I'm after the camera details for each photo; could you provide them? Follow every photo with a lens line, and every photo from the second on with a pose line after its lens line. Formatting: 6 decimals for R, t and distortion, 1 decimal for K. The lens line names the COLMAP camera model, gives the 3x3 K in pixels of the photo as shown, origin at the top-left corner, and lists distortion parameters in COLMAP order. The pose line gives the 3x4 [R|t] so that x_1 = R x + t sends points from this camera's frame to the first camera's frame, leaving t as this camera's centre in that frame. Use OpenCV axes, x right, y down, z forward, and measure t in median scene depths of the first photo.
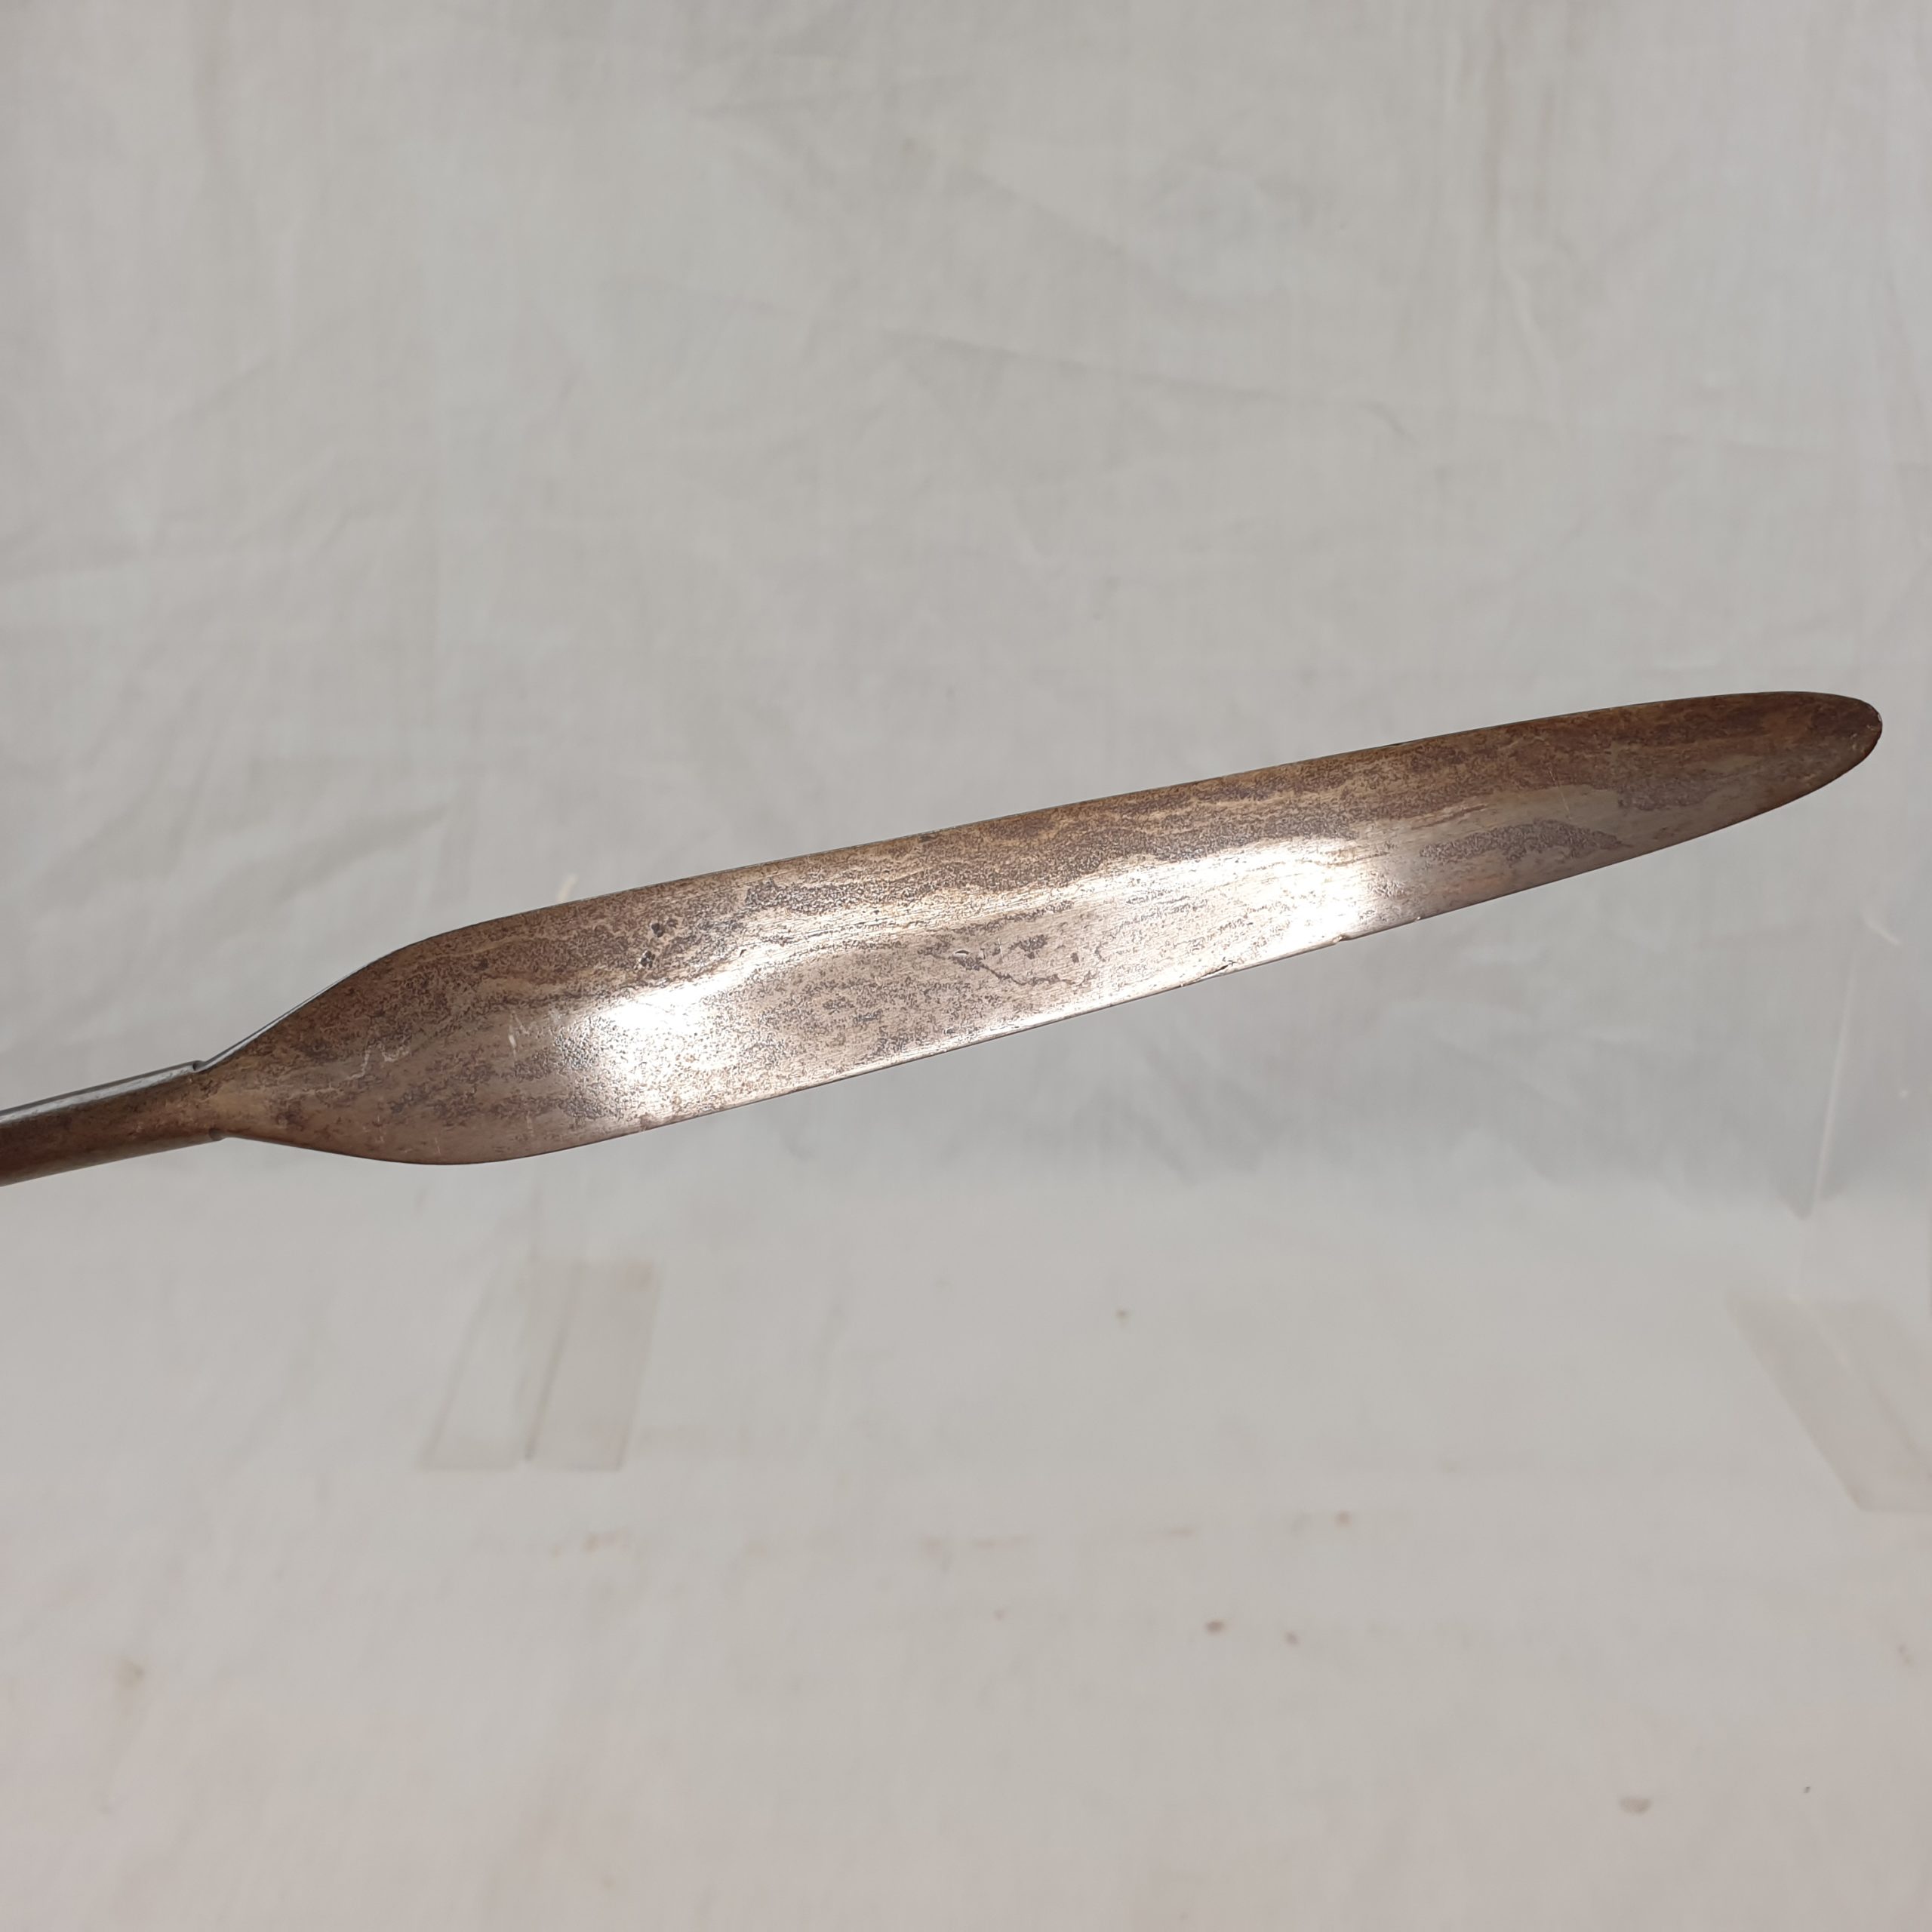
lens RADIAL K [[1967.9, 0, 986.0], [0, 1967.9, 961.5], [0, 0, 1]] dist [-0.007675, -0.257876]
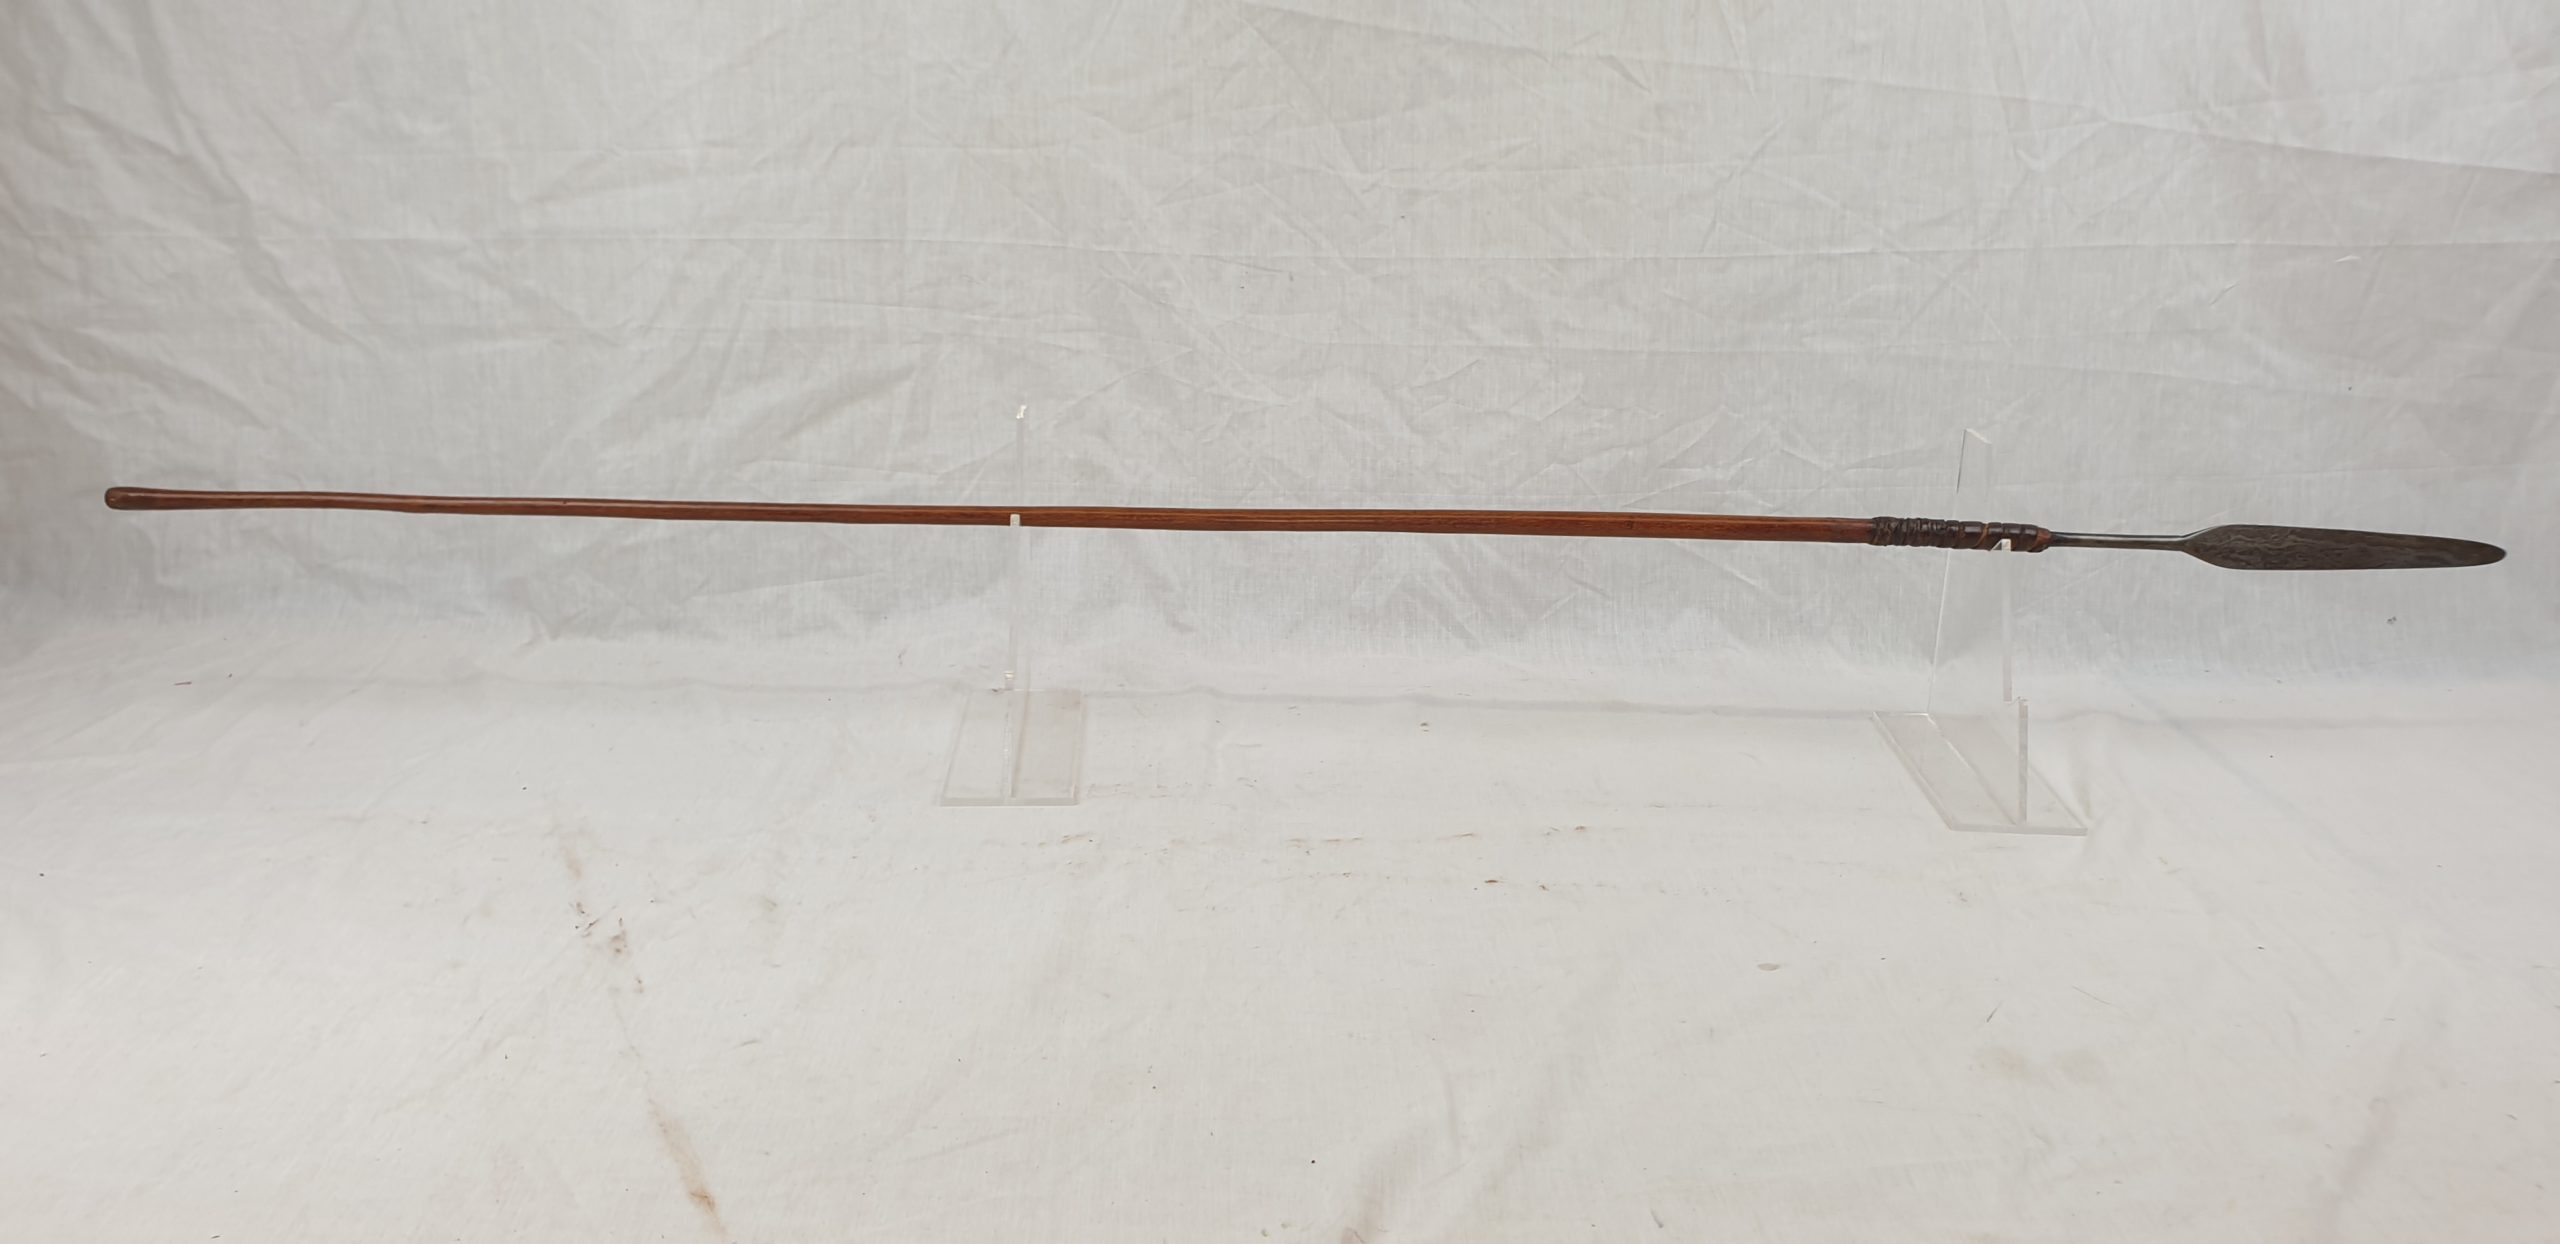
lens RADIAL K [[1866.8, 0, 1280.0], [0, 1866.8, 622.0], [0, 0, 1]] dist [0.056139, -0.466401]
pose [[0.999982, -0.005998, -0.000933, -0.027923], [0.006009, 0.999902, 0.012650, 0.083648], [0.000857, -0.012655, 0.999920, -0.282145]]
